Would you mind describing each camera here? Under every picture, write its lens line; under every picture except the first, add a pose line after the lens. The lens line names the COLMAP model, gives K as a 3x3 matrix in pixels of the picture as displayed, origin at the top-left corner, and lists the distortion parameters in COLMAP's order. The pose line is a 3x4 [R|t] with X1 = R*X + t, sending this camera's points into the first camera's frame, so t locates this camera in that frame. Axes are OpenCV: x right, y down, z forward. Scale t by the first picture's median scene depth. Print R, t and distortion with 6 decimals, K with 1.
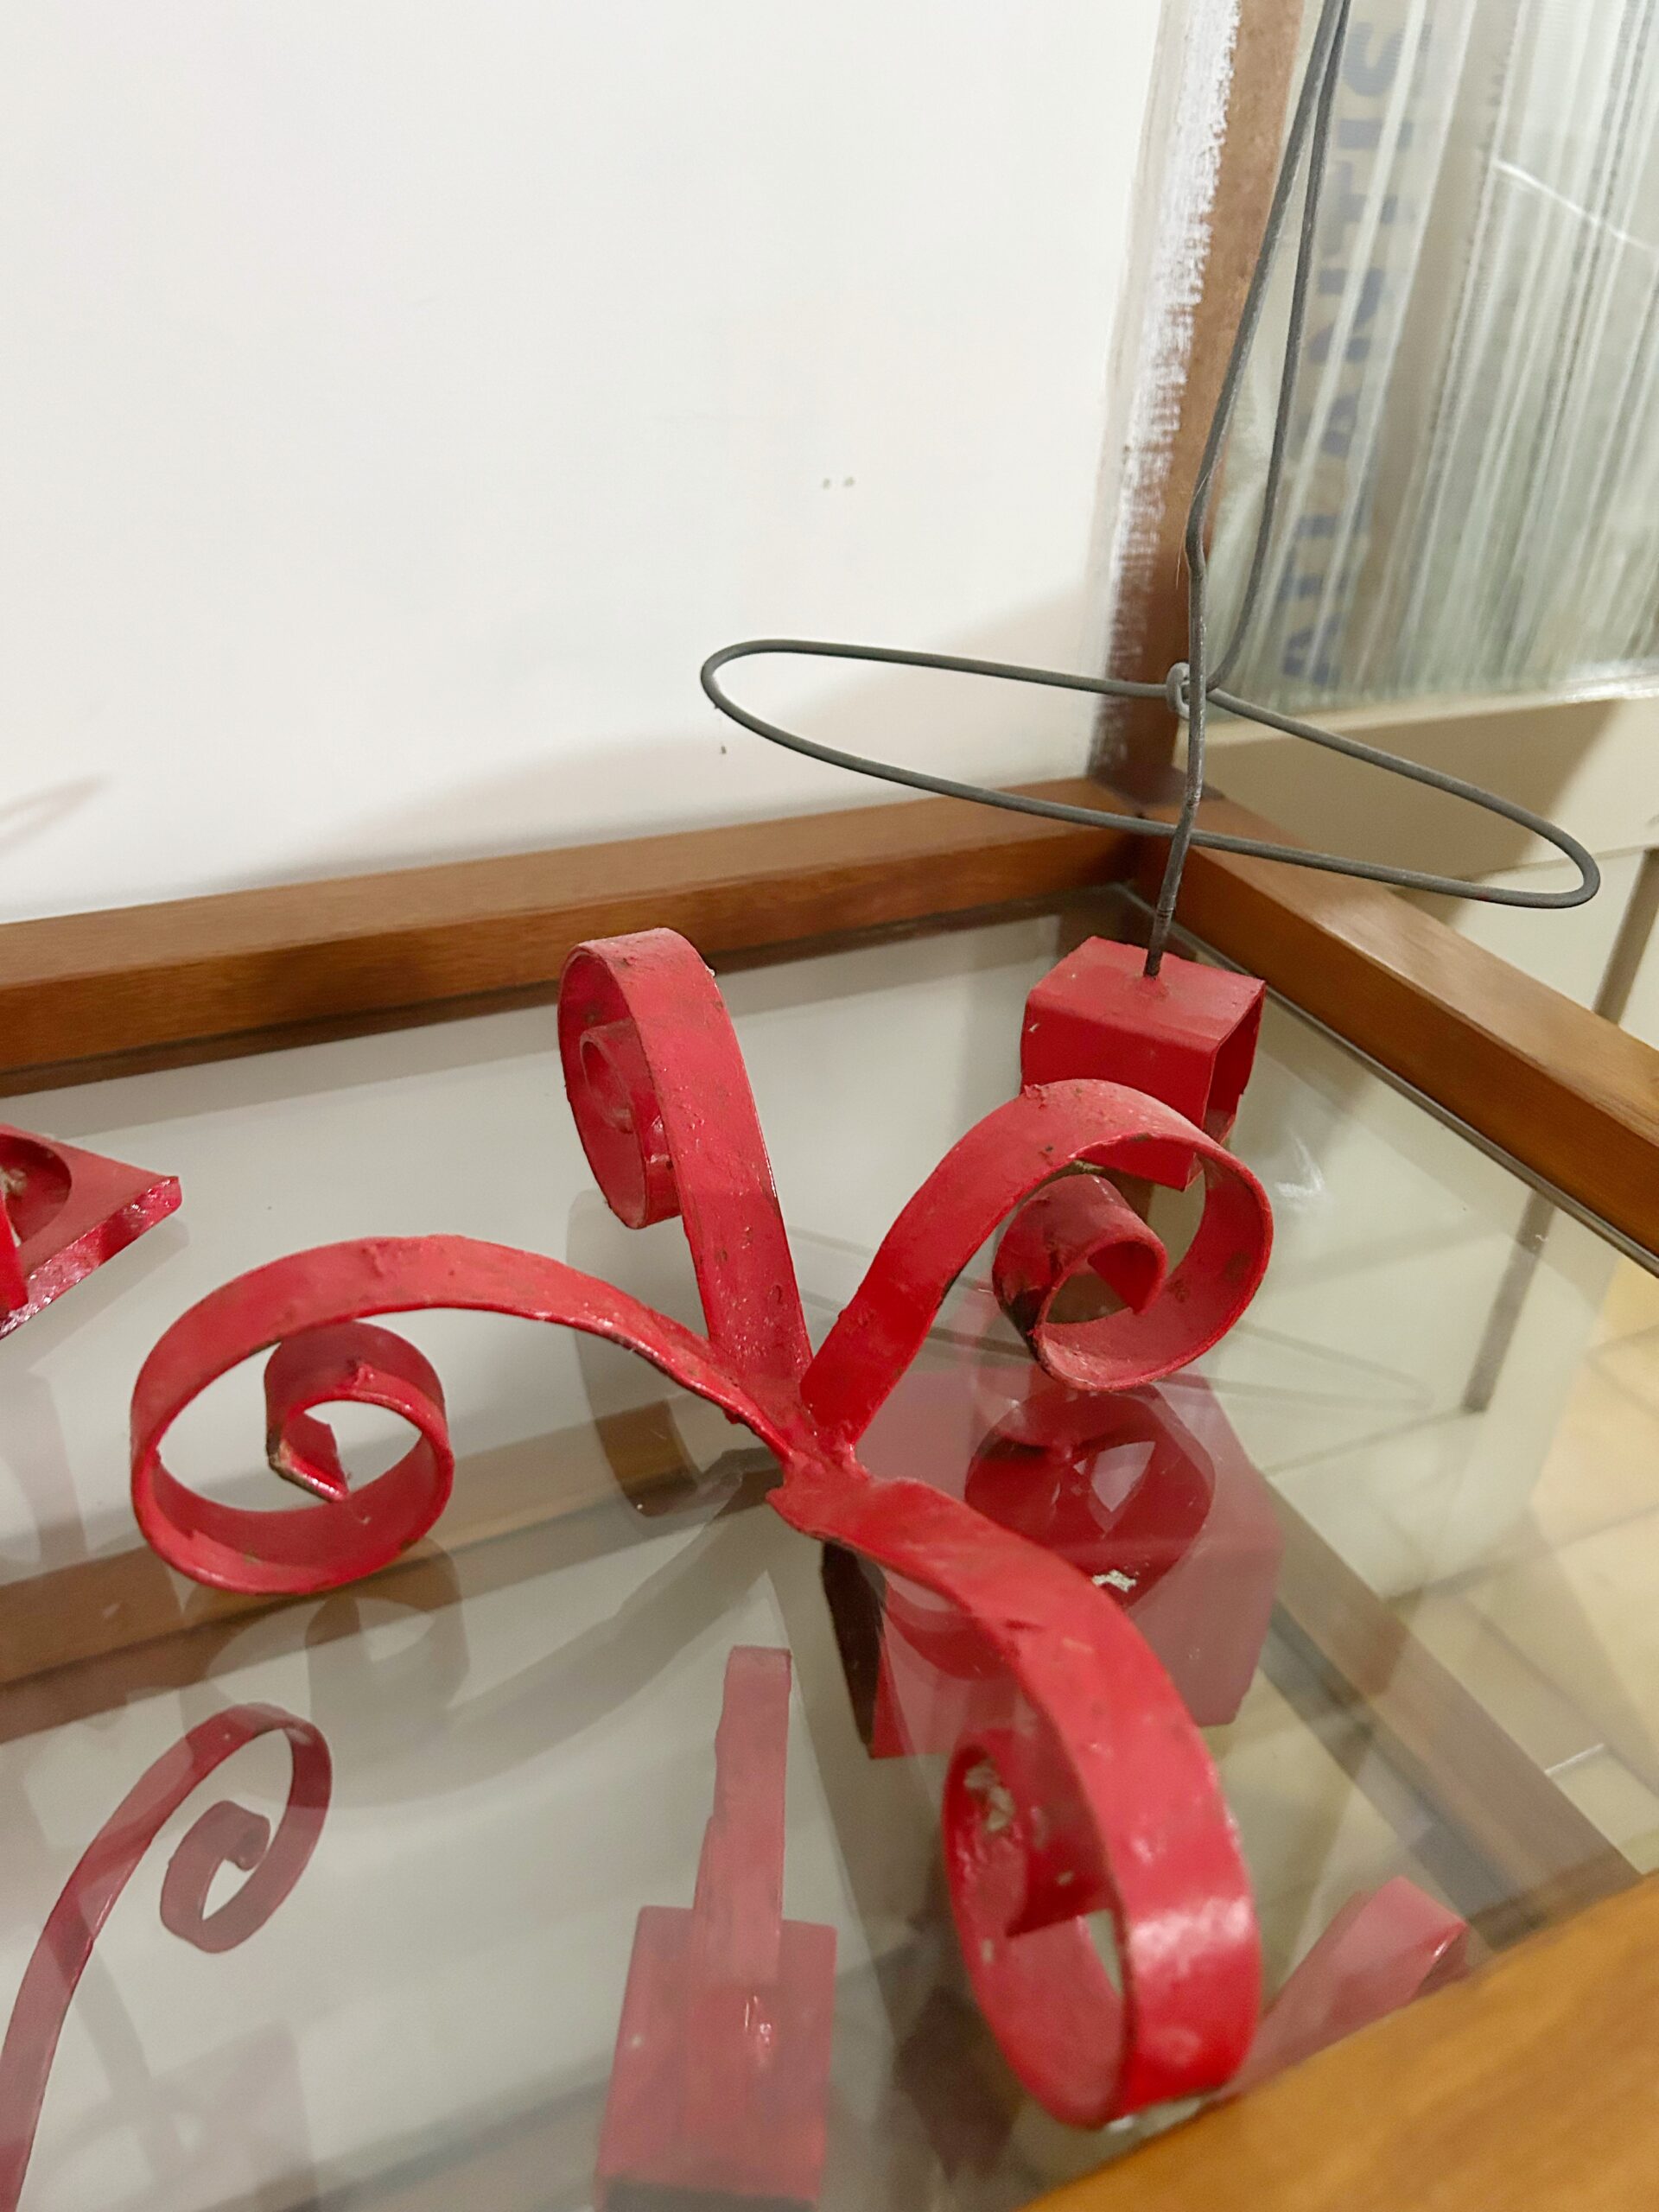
lens RADIAL K [[1696.7, 0, 829.6], [0, 1696.7, 1109.7], [0, 0, 1]] dist [0.018472, -0.014944]
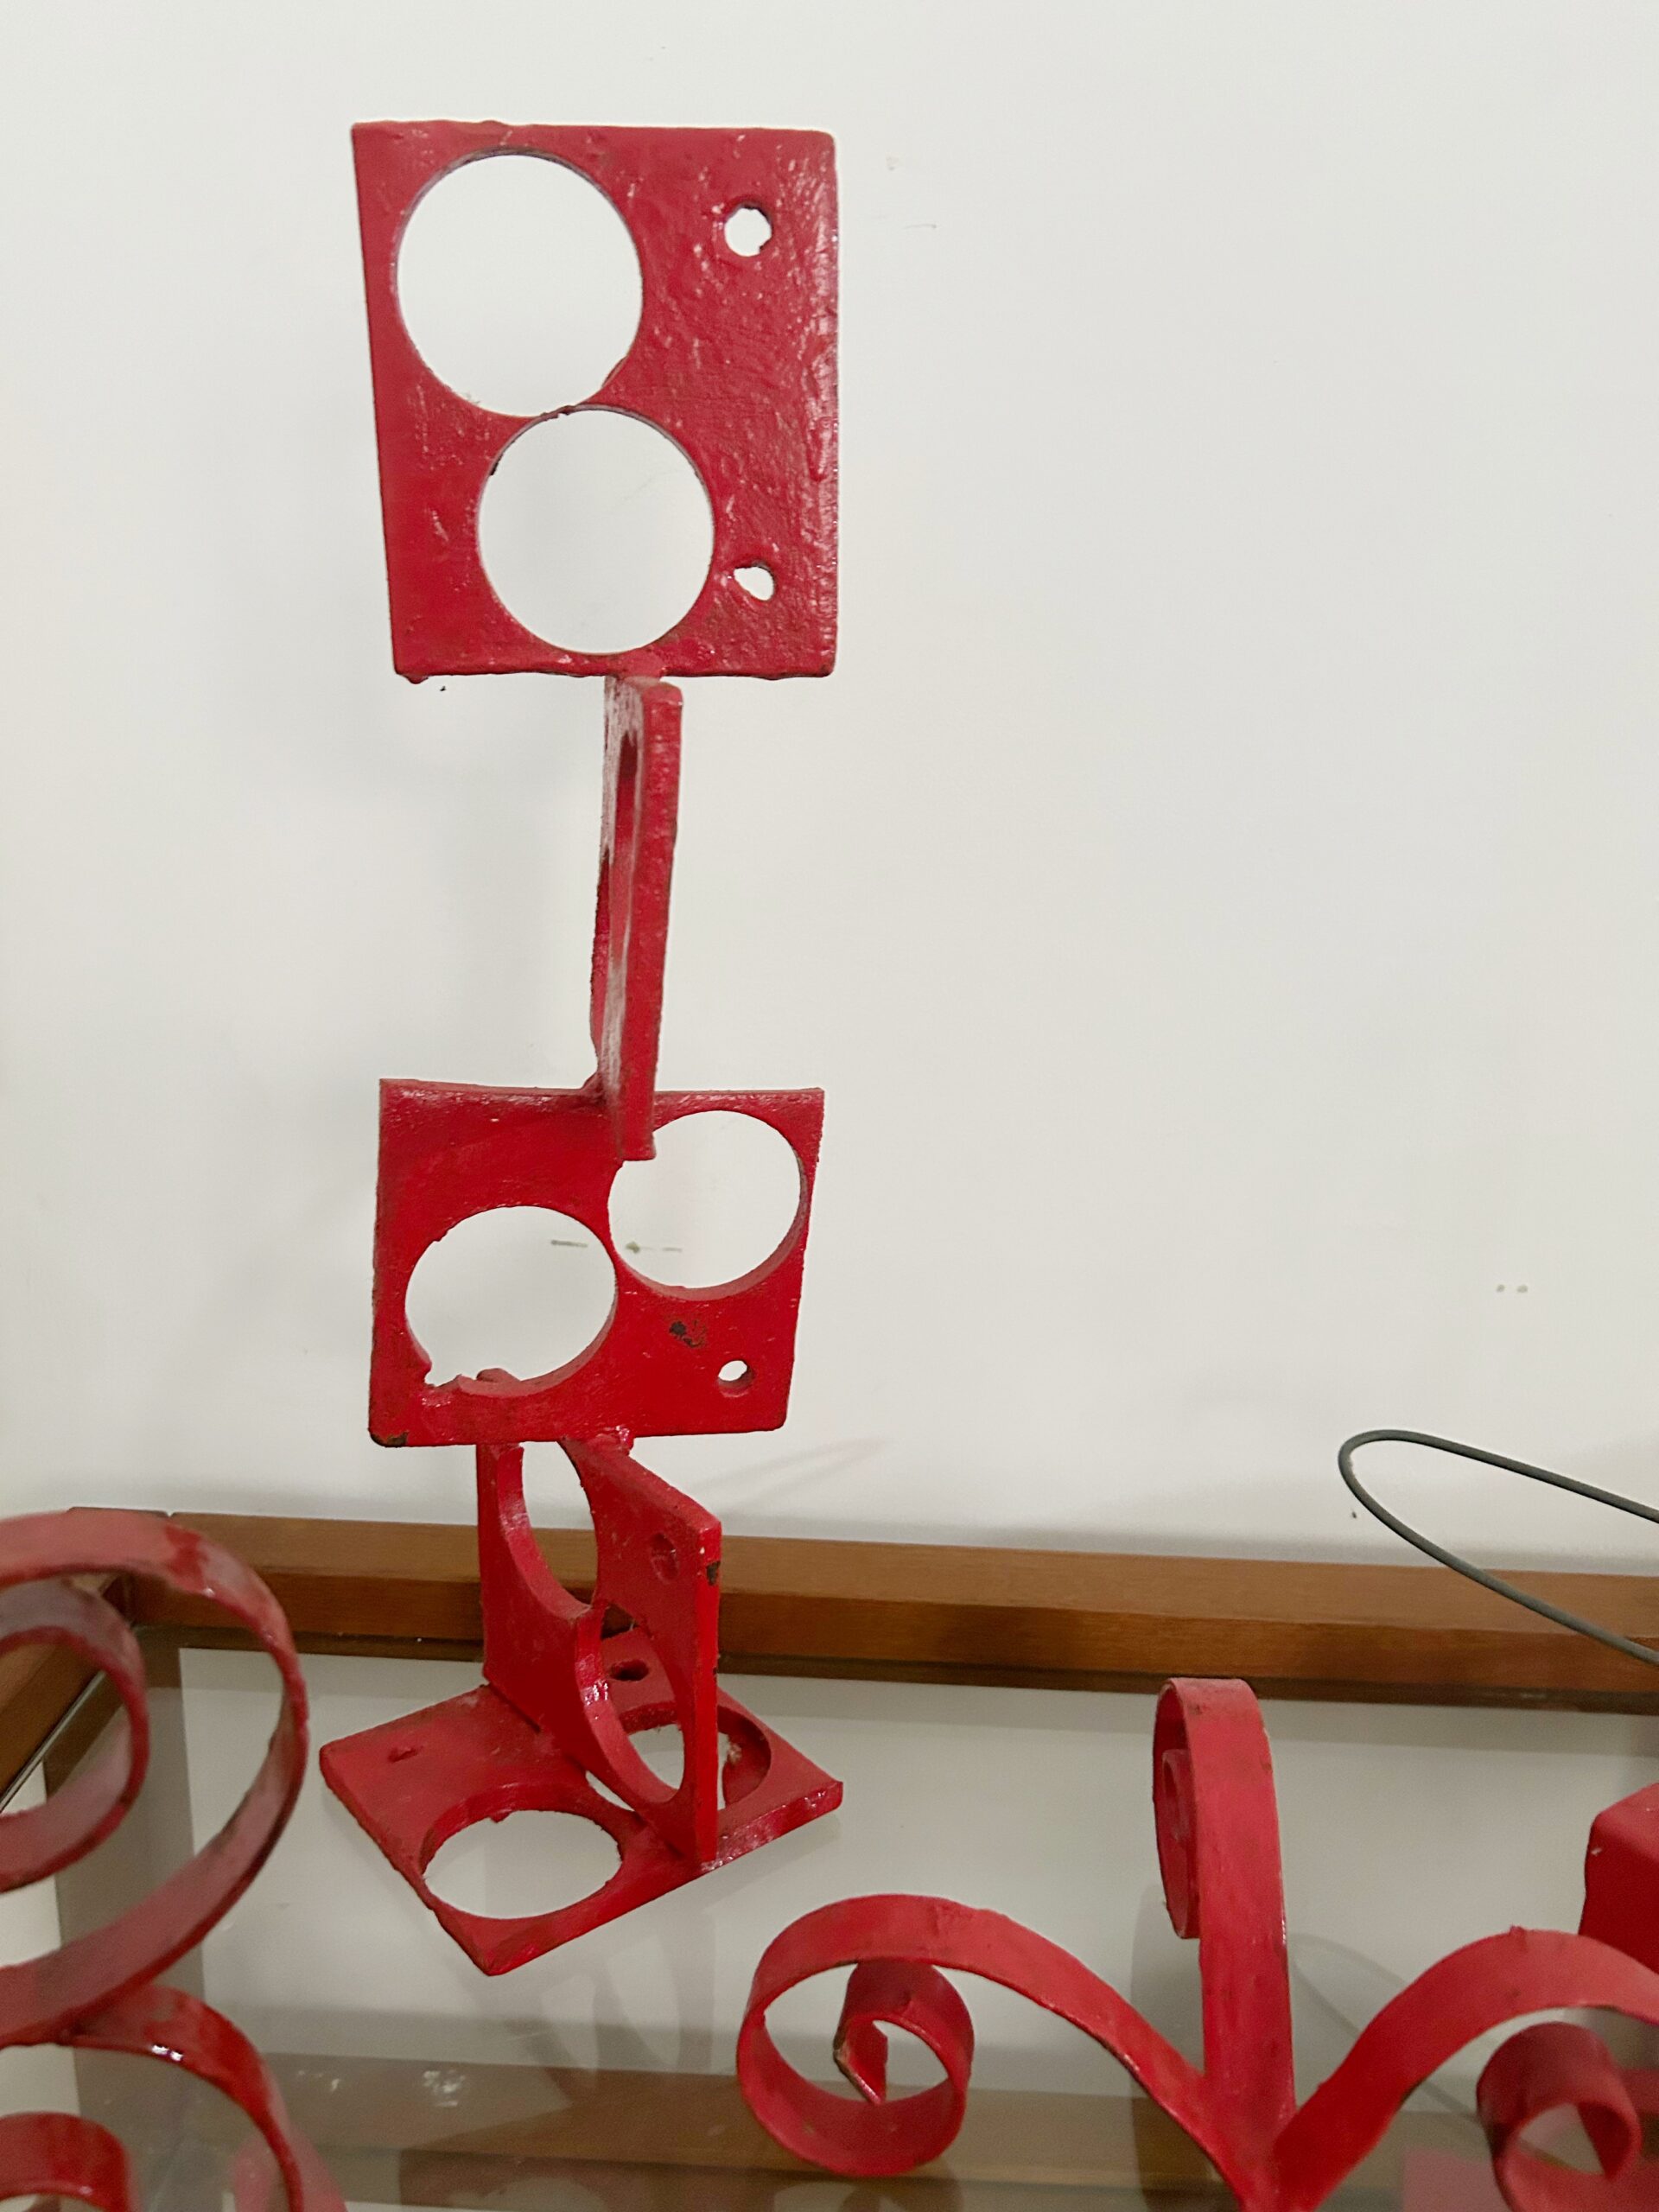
lens RADIAL K [[1696.7, 0, 830.0], [0, 1696.7, 1105.8], [0, 0, 1]] dist [0.018472, -0.014944]
pose [[0.885100, 0.094840, -0.455636, 0.186027], [-0.235843, 0.935404, -0.263435, -0.122596], [0.401219, 0.340624, 0.850293, -0.350485]]
